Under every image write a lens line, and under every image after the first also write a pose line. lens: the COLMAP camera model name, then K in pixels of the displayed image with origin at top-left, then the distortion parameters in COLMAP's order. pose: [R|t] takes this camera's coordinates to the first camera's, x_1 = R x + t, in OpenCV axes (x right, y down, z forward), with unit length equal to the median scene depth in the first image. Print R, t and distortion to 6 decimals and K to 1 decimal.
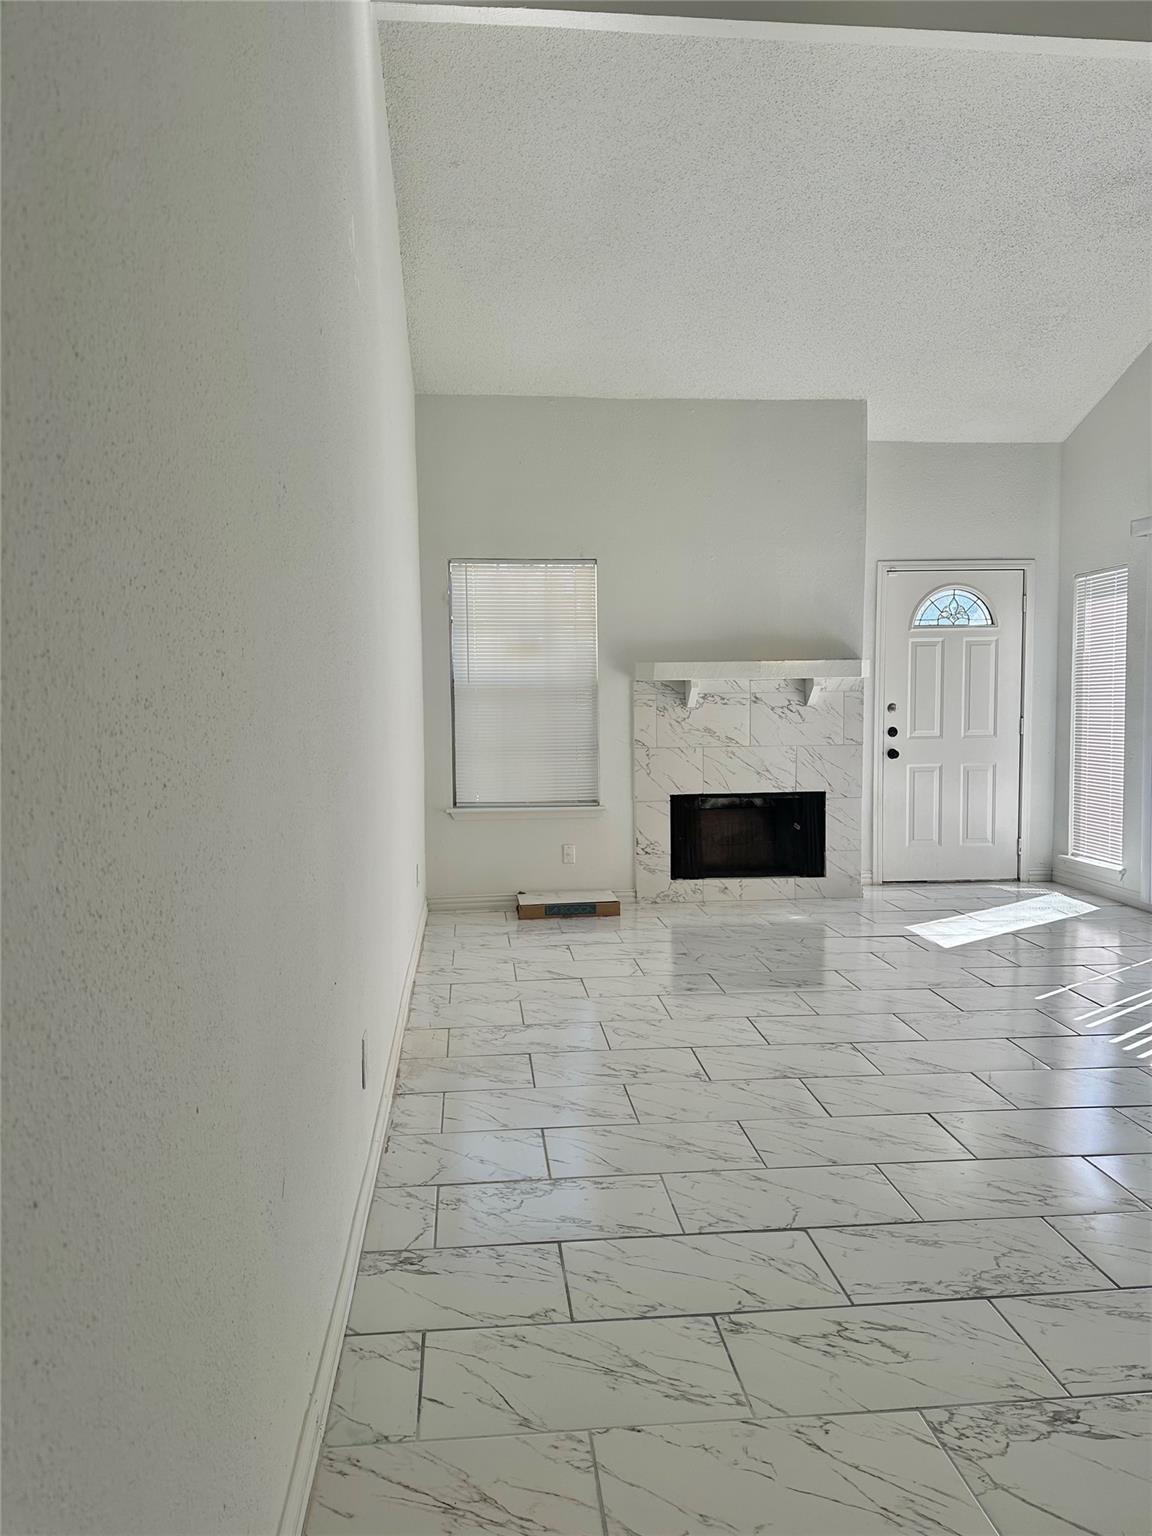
lens RADIAL K [[1055.2, 0, 557.2], [0, 1055.2, 806.1], [0, 0, 1]] dist [0.058653, -0.082564]
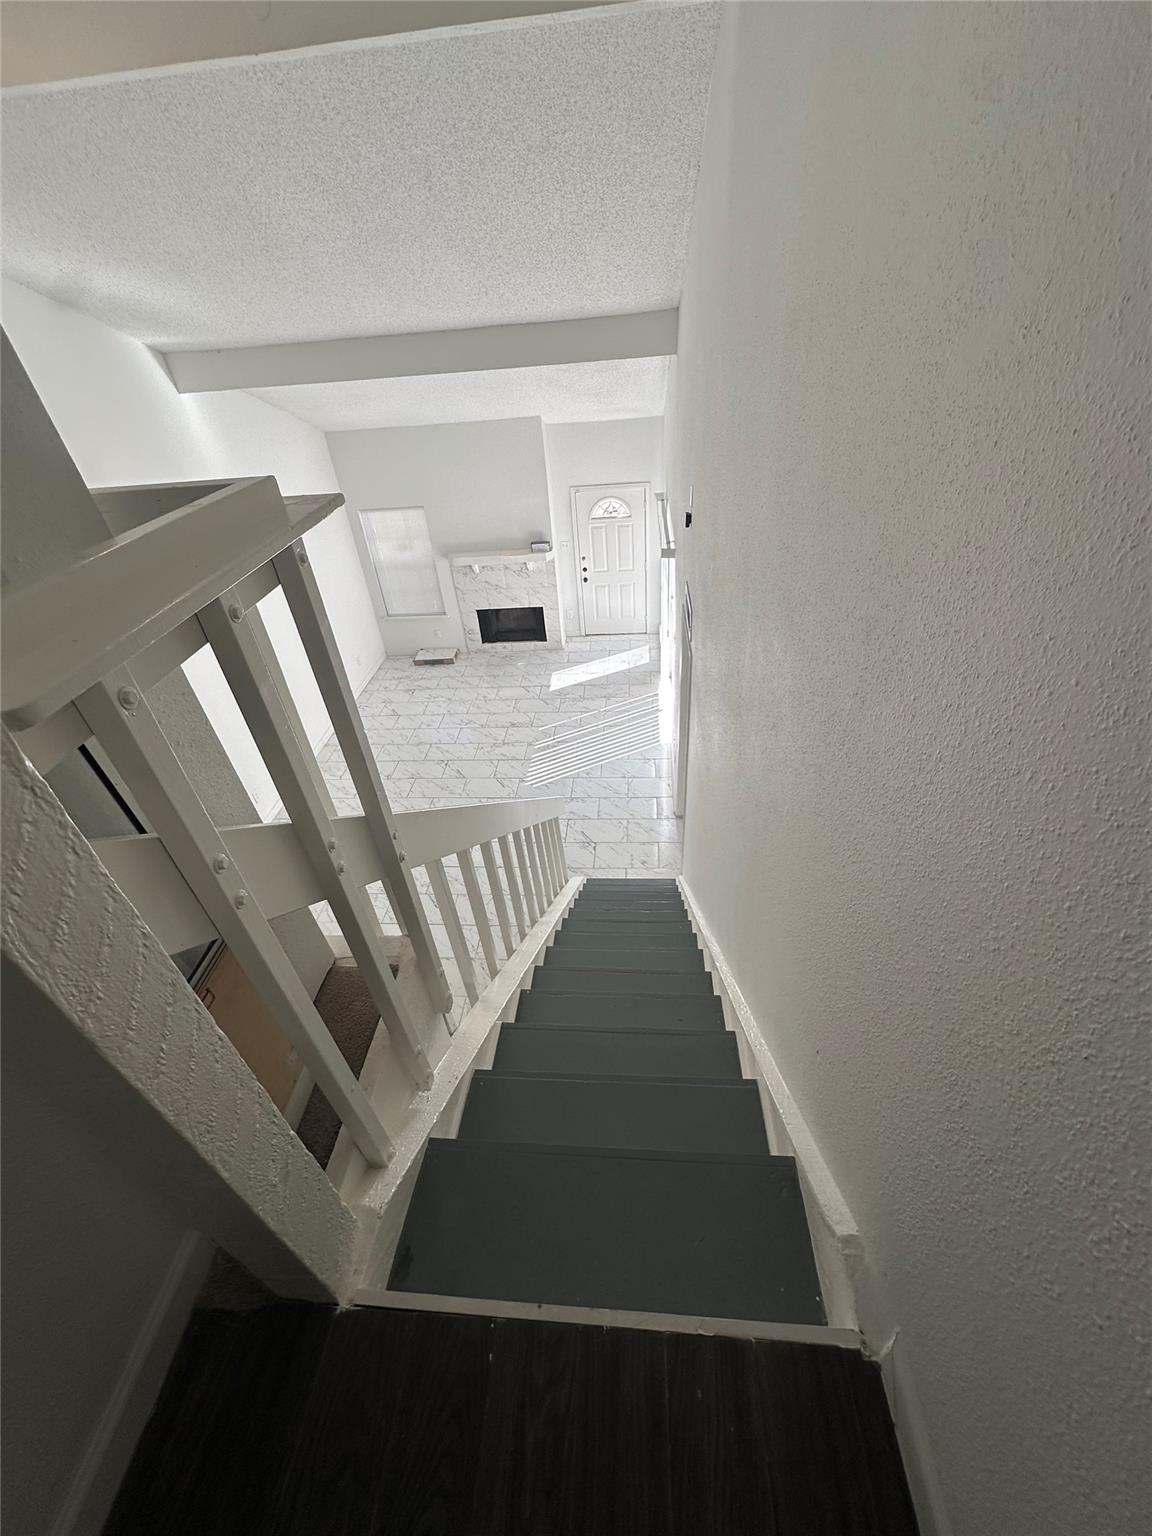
lens RADIAL K [[613.1, 0, 578.2], [0, 613.1, 765.8], [0, 0, 1]] dist [-0.002744, 0.000444]
pose [[0.987033, 0.042165, -0.154880, 0.552632], [0.045300, 0.852489, 0.520779, -0.409071], [0.153992, -0.521042, 0.839525, -0.273834]]
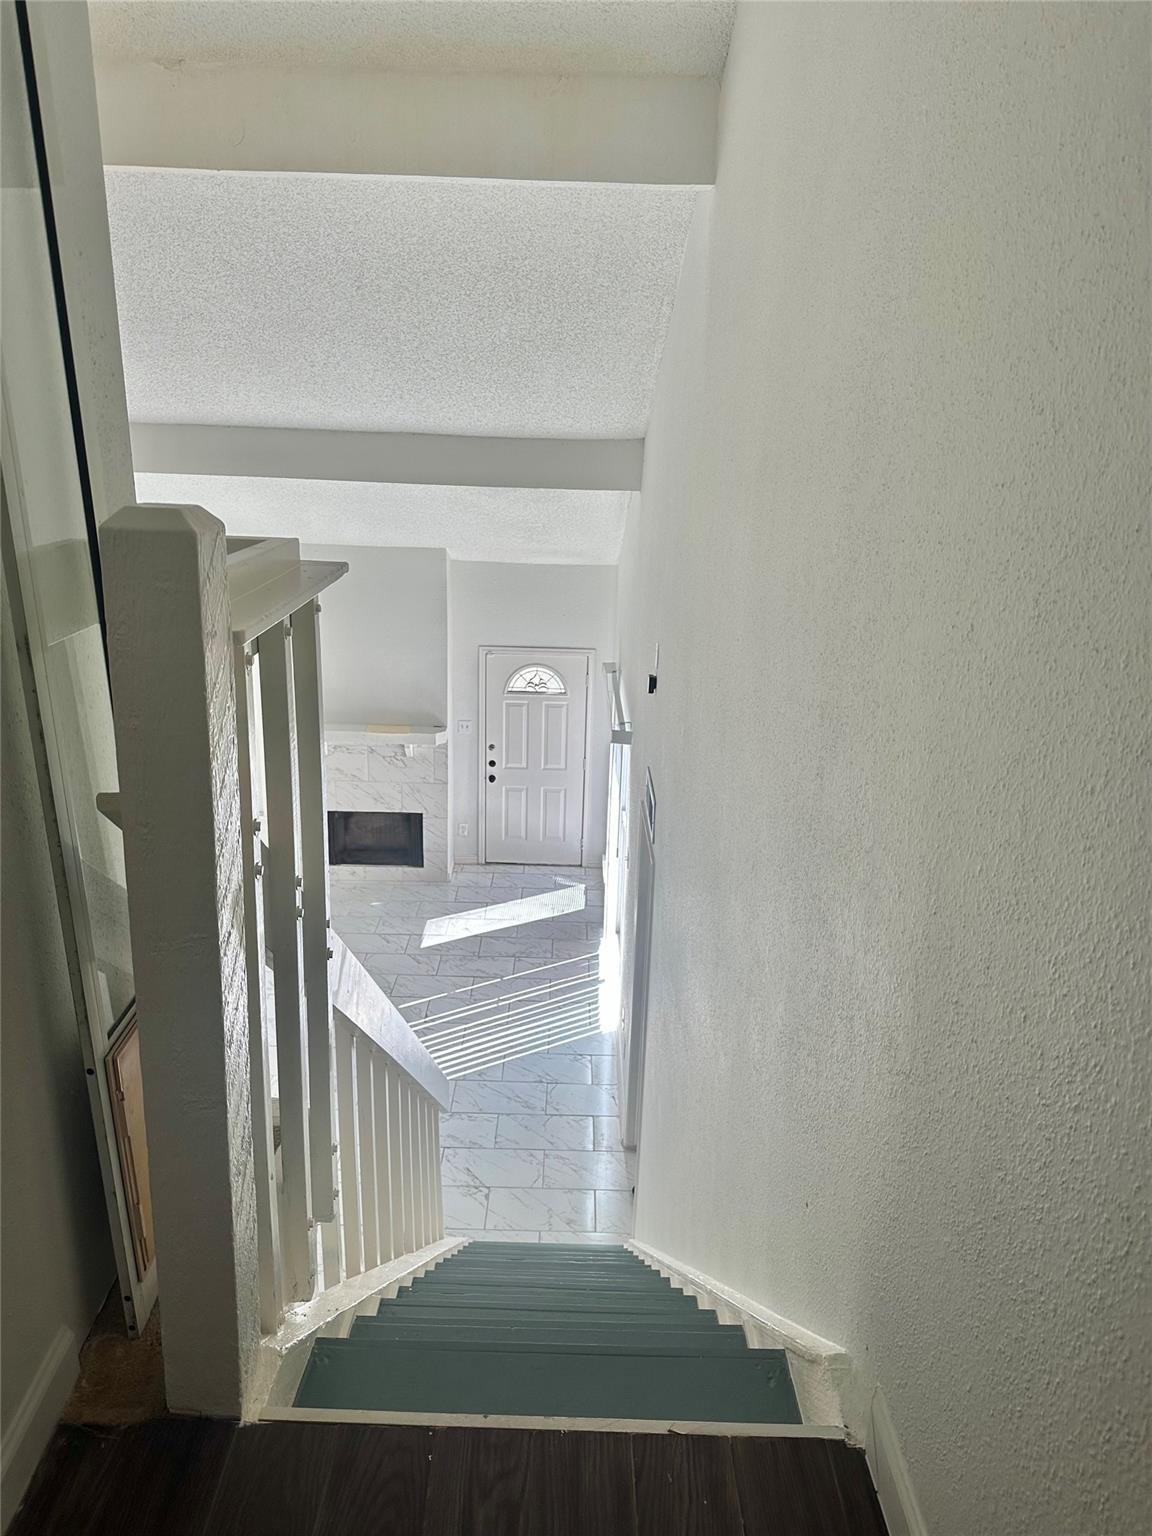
lens RADIAL K [[1063.4, 0, 562.7], [0, 1063.4, 769.3], [0, 0, 1]] dist [0.091706, -0.115096]
pose [[0.995482, 0.063982, -0.070163, 0.549304], [-0.047476, 0.975288, 0.215775, -0.401134], [0.082235, -0.211469, 0.973919, -0.398679]]
